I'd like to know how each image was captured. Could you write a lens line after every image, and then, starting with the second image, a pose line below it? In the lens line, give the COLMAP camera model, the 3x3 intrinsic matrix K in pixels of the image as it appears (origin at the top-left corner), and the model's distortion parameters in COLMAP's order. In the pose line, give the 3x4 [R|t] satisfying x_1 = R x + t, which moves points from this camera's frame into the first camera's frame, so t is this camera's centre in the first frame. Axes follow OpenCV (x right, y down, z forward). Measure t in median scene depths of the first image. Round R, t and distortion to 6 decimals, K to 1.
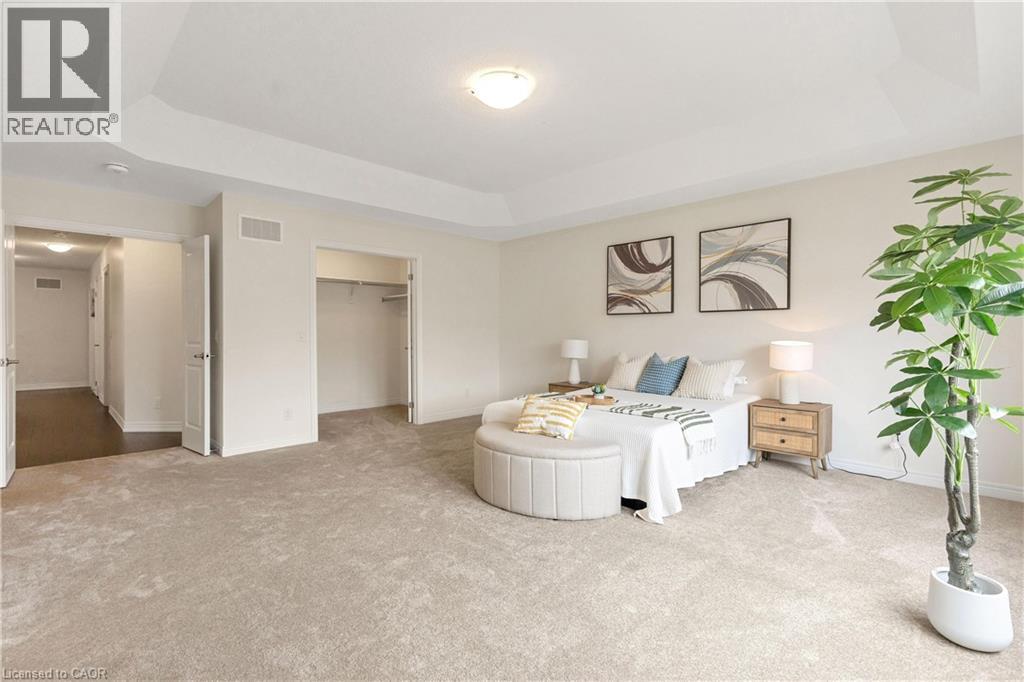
lens RADIAL K [[479.5, 0, 515.8], [0, 479.5, 337.1], [0, 0, 1]] dist [-0.001034, -0.000484]
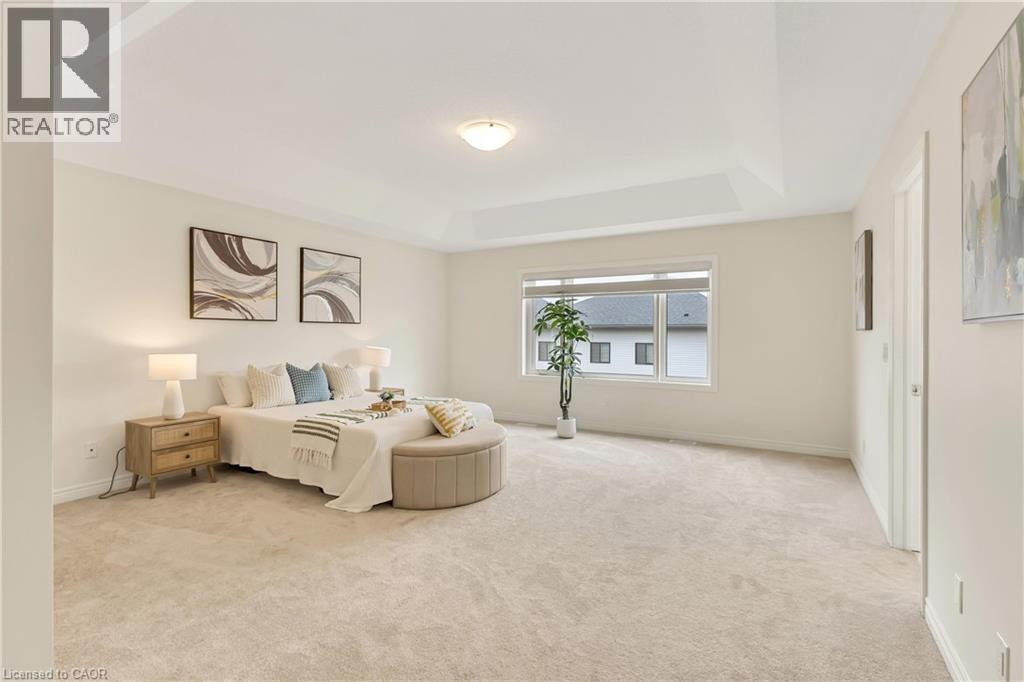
lens RADIAL K [[479.5, 0, 515.0], [0, 479.5, 336.6], [0, 0, 1]] dist [-0.001034, -0.000484]
pose [[-0.278018, -0.003936, 0.960568, -0.733859], [0.004799, 0.999973, 0.005486, -0.022202], [-0.960564, 0.006135, -0.277992, 0.795570]]
